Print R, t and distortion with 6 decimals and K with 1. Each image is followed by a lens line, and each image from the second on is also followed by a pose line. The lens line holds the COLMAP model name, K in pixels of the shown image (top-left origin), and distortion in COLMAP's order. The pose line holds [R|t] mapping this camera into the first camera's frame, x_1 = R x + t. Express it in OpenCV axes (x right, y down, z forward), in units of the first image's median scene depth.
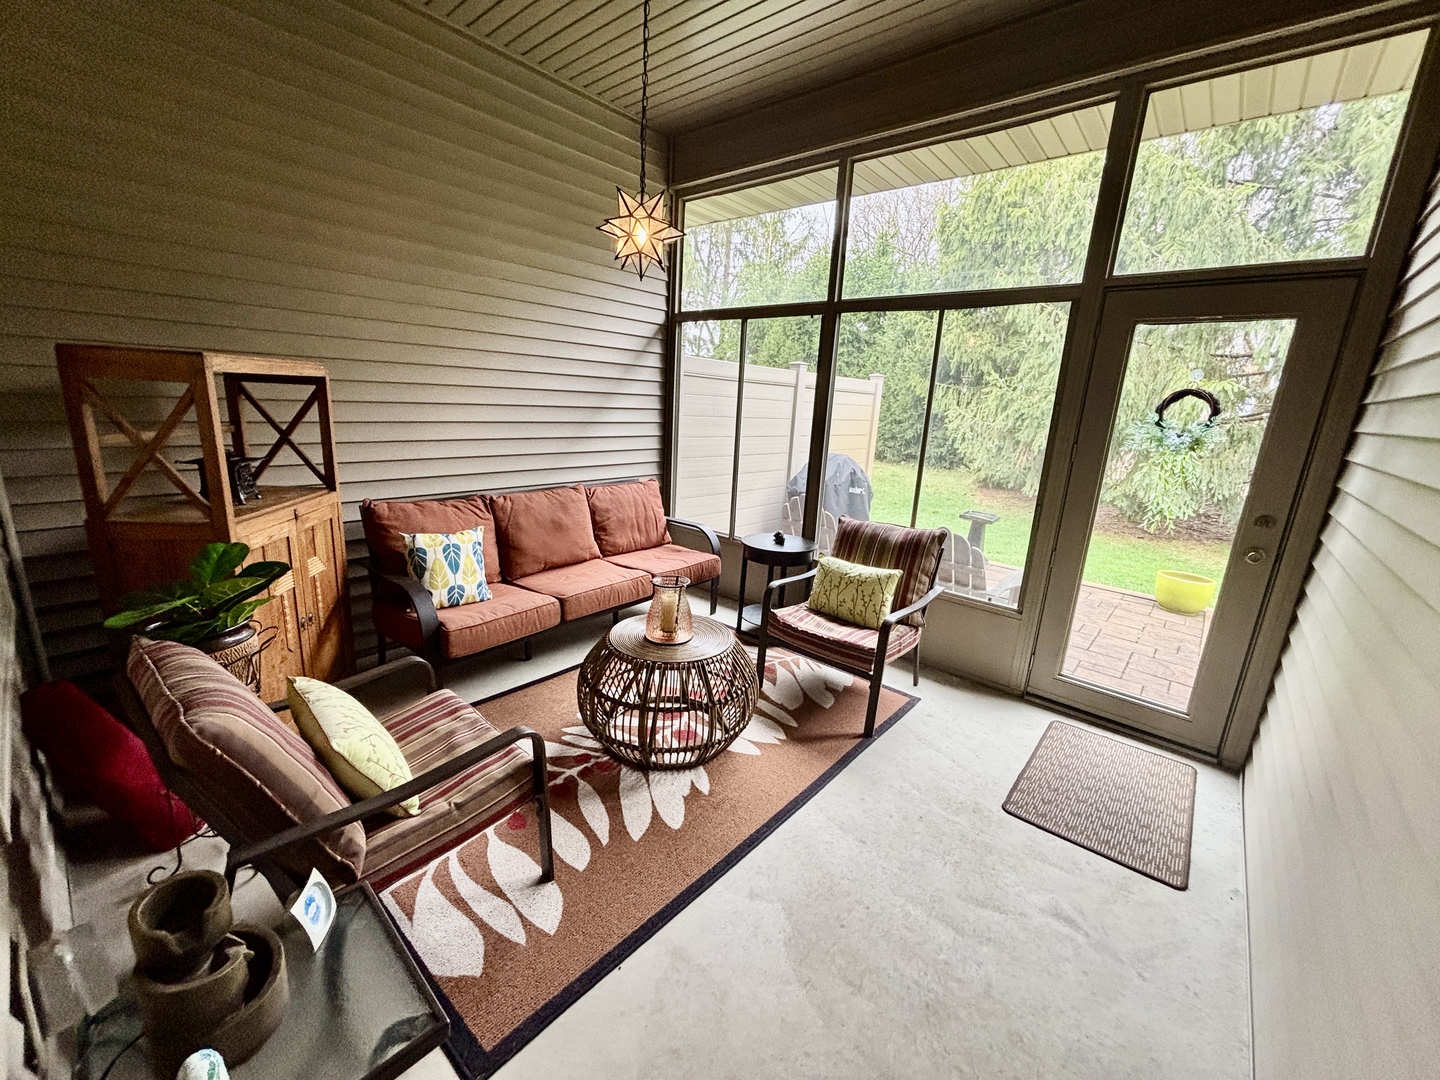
lens RADIAL K [[578.8, 0, 714.2], [0, 578.8, 540.2], [0, 0, 1]] dist [-0.000633, 0.002116]
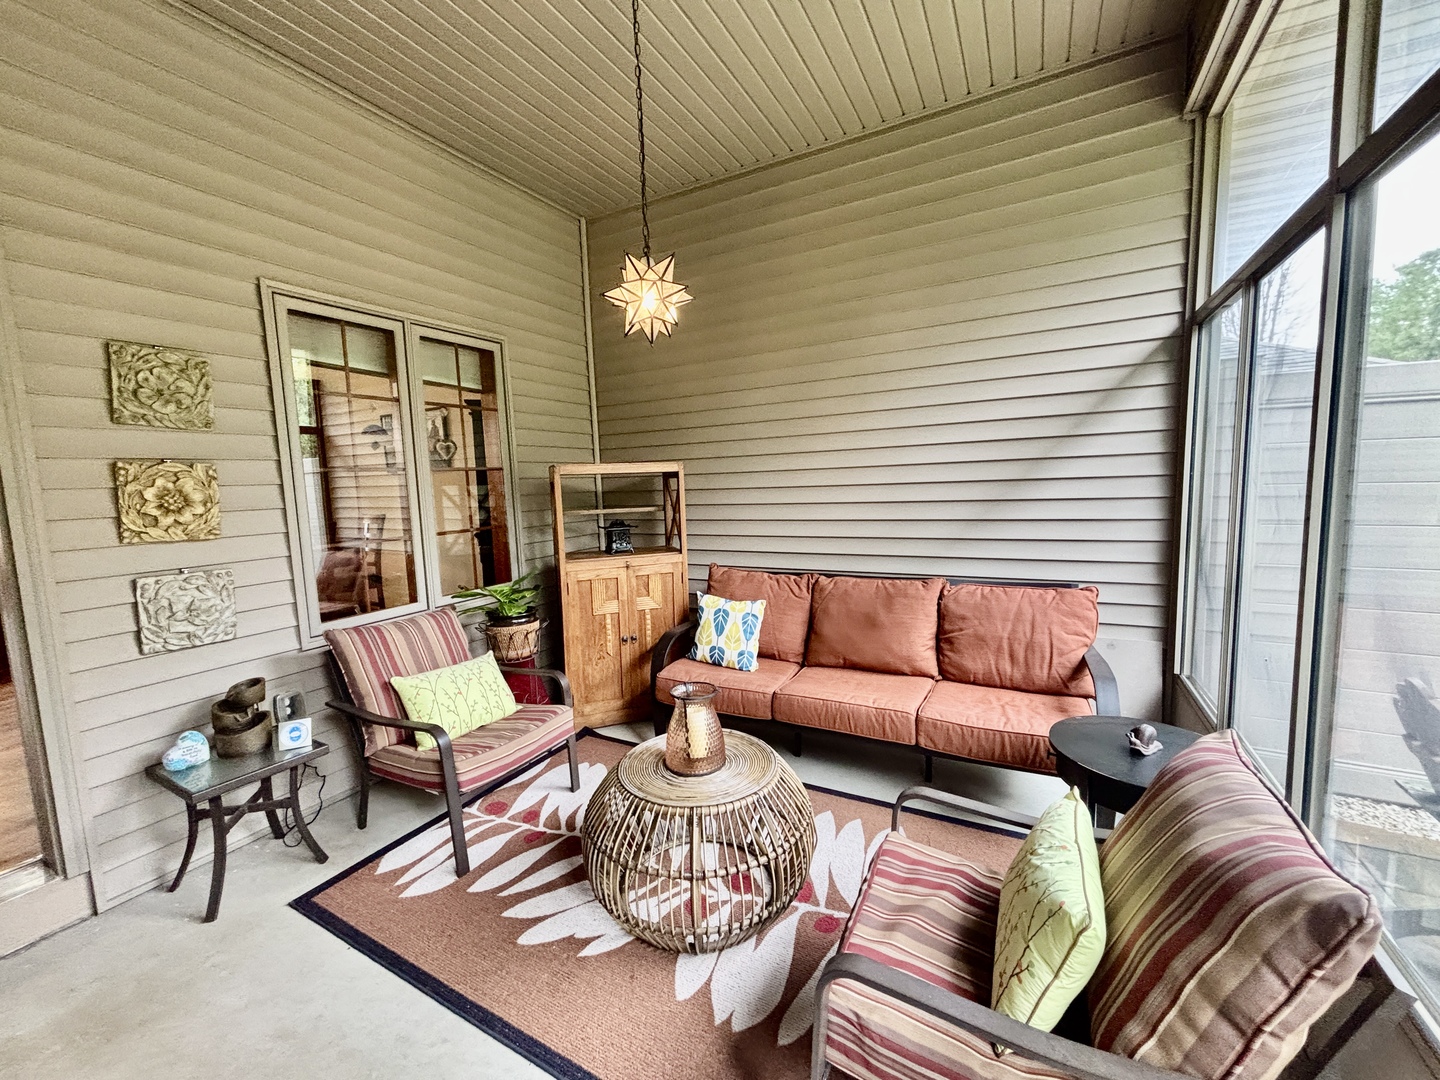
lens RADIAL K [[578.8, 0, 725.5], [0, 578.8, 534.9], [0, 0, 1]] dist [-0.000633, 0.002116]
pose [[0.213939, 0.036268, -0.976173, 0.458417], [-0.189330, 0.981901, -0.005013, -0.093795], [0.958324, 0.185891, 0.216934, 0.535928]]
